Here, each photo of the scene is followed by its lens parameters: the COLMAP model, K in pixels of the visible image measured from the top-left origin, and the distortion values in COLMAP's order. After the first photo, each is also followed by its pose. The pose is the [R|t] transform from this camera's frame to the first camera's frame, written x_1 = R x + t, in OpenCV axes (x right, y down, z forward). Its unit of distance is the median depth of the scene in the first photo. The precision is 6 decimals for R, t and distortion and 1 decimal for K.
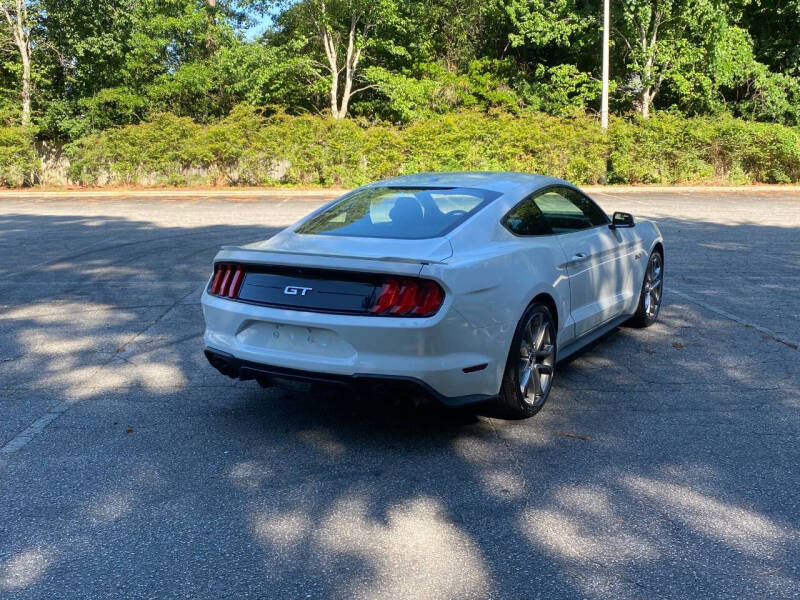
lens RADIAL K [[833.0, 0, 399.2], [0, 833.0, 319.9], [0, 0, 1]] dist [0.069836, -0.148517]
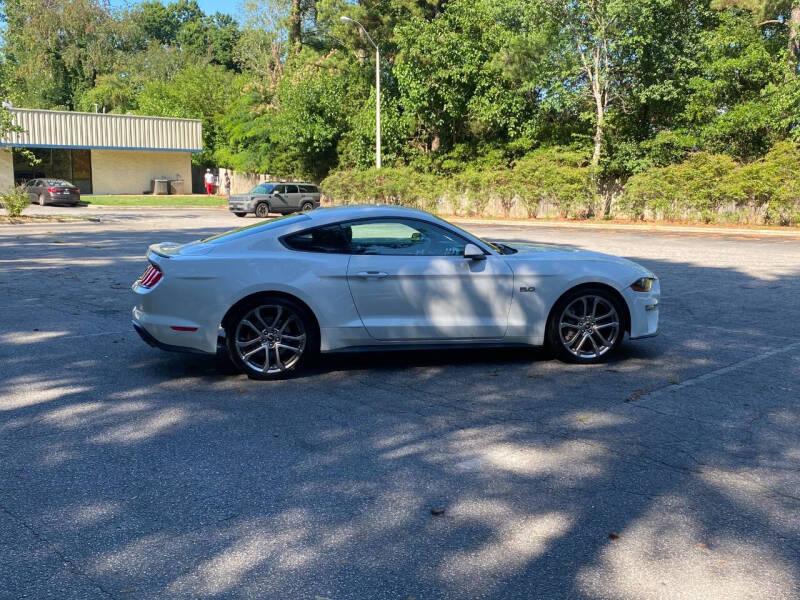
lens RADIAL K [[833.0, 0, 399.2], [0, 833.0, 319.9], [0, 0, 1]] dist [0.069836, -0.148517]
pose [[0.678118, 0.125818, -0.724103, 0.237026], [-0.157131, 0.987276, 0.024394, -0.009116], [0.717959, 0.097237, 0.689260, 0.037780]]
